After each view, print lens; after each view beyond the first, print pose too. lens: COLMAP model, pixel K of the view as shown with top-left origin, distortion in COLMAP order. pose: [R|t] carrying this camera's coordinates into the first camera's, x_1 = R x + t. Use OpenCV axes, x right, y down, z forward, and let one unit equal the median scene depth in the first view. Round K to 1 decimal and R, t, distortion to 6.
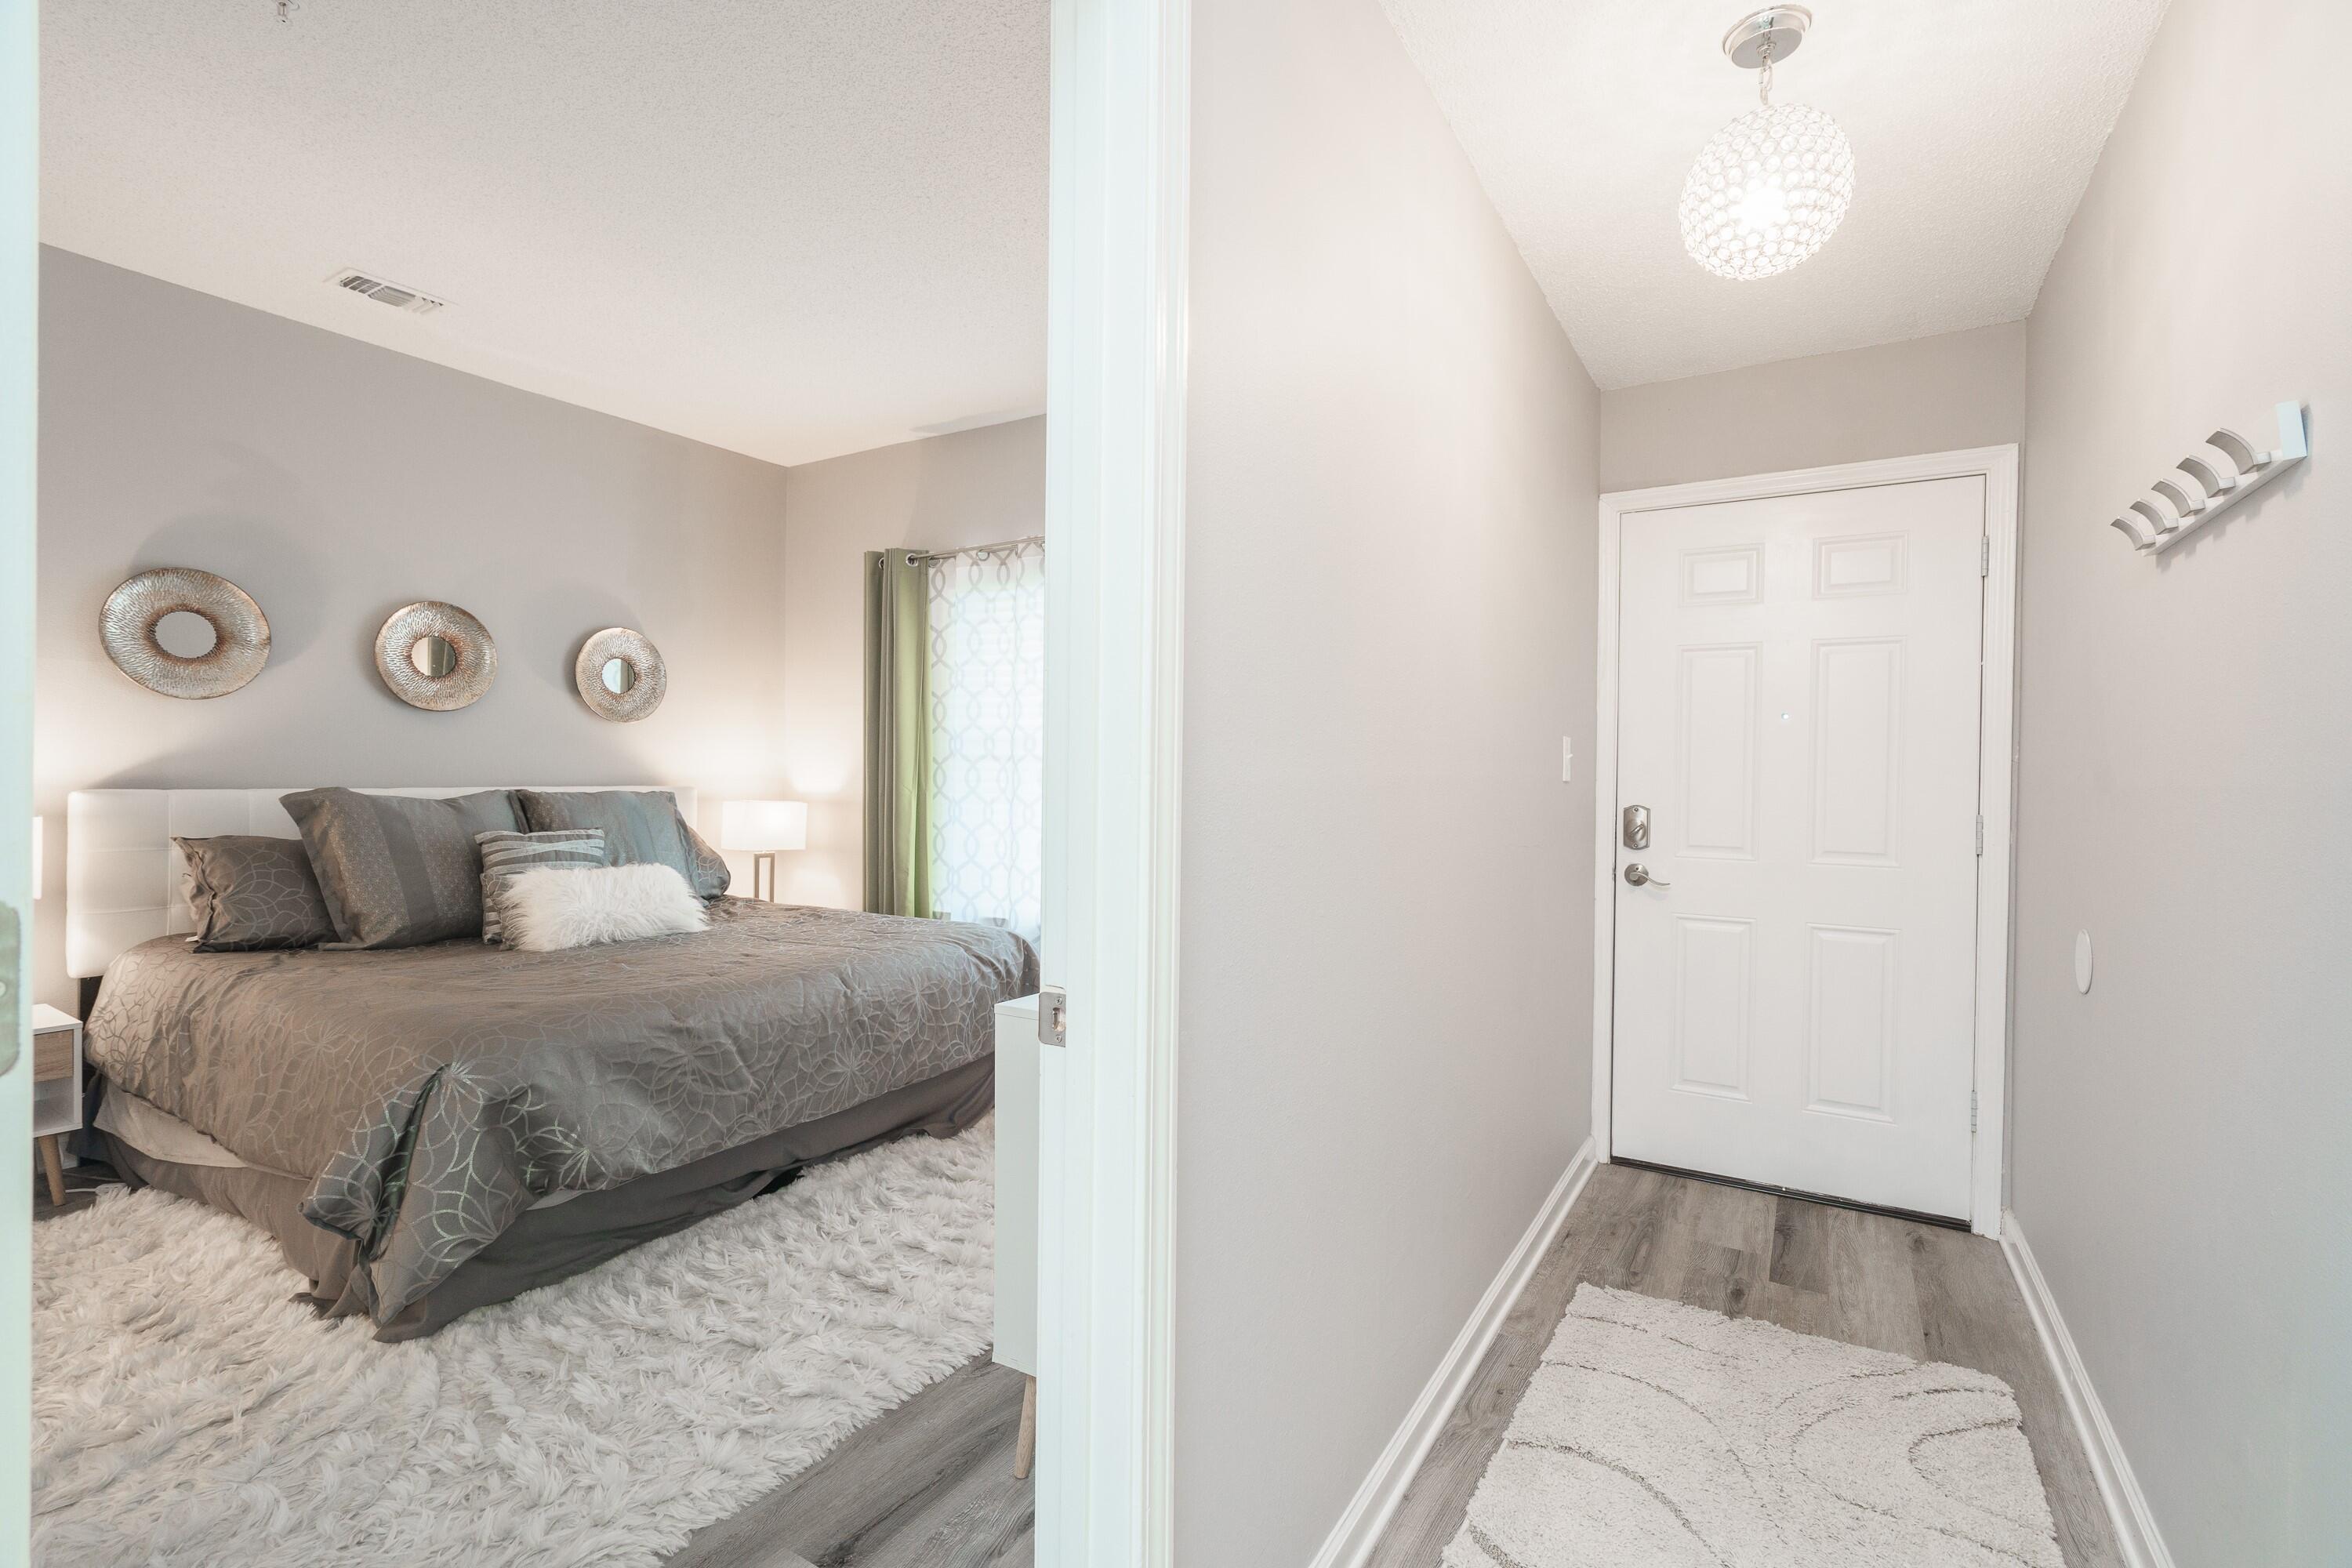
lens RADIAL K [[1074.2, 0, 1172.7], [0, 1074.2, 783.8], [0, 0, 1]] dist [0.001702, 0.000056]
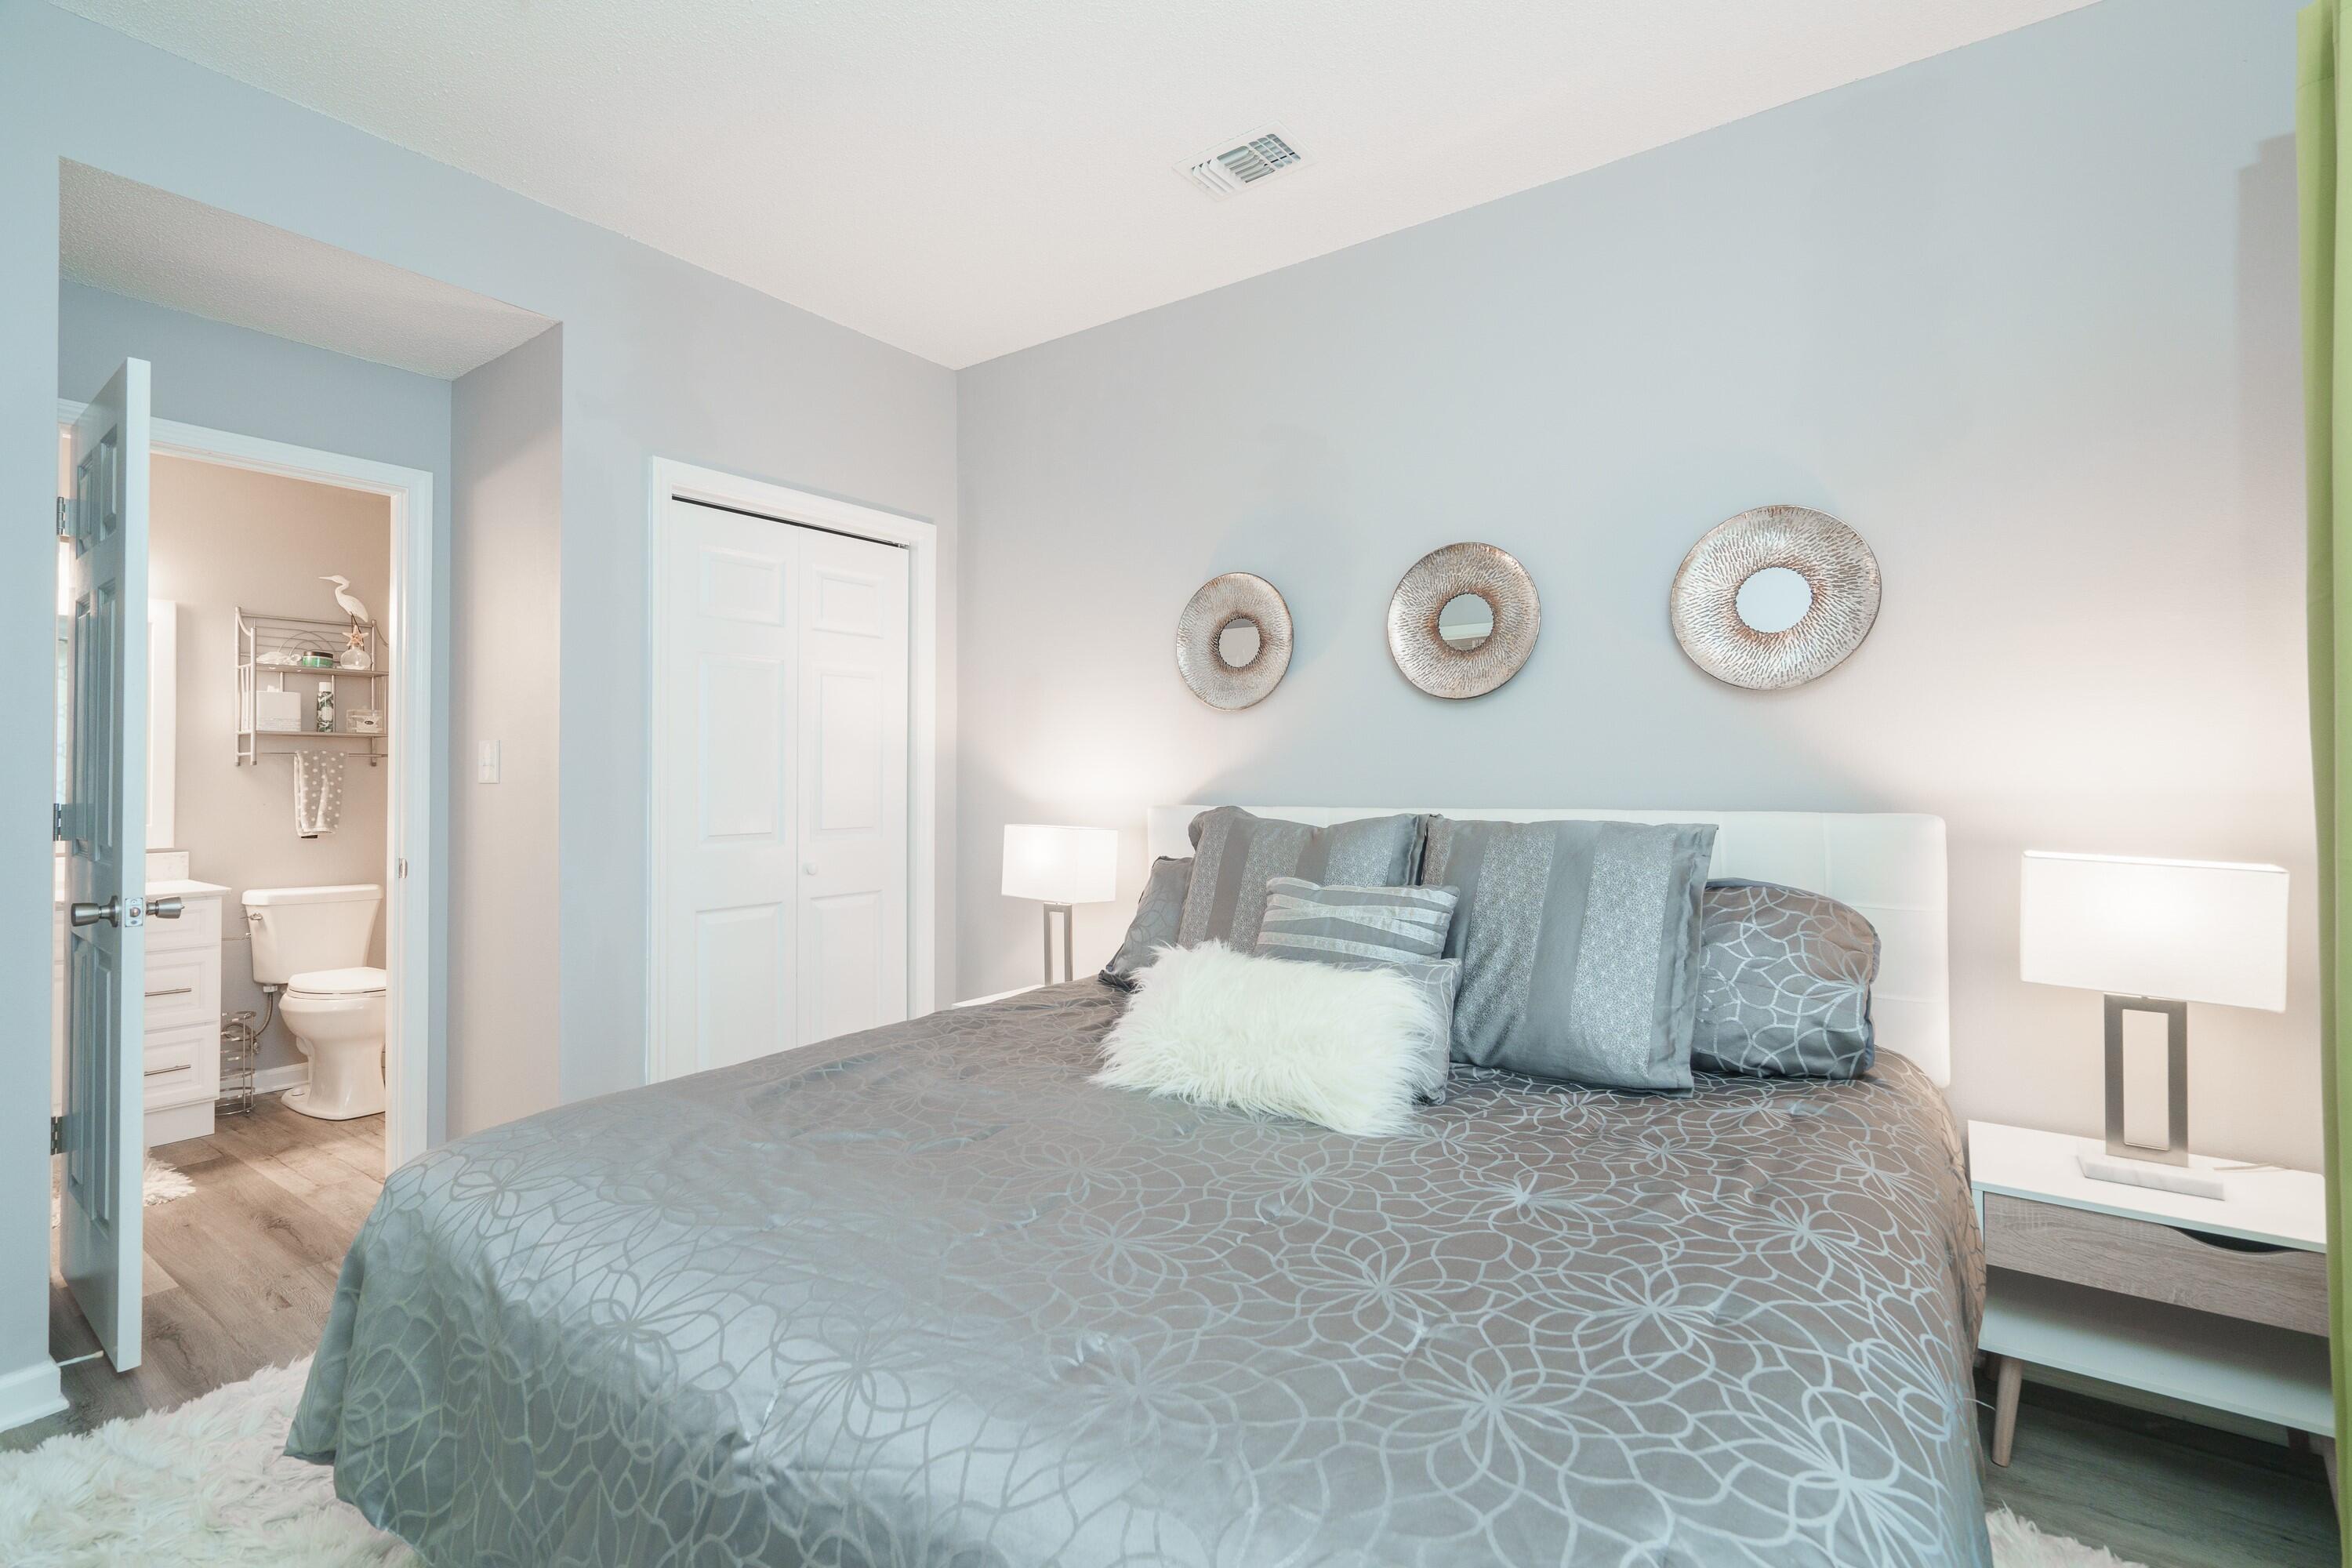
lens RADIAL K [[1074.2, 0, 1173.1], [0, 1074.2, 784.5], [0, 0, 1]] dist [0.001702, 0.000056]
pose [[-0.087170, -0.011236, -0.996130, 0.020754], [-0.002619, 0.999936, -0.011050, -0.004643], [0.996190, 0.001646, -0.087194, 1.014467]]
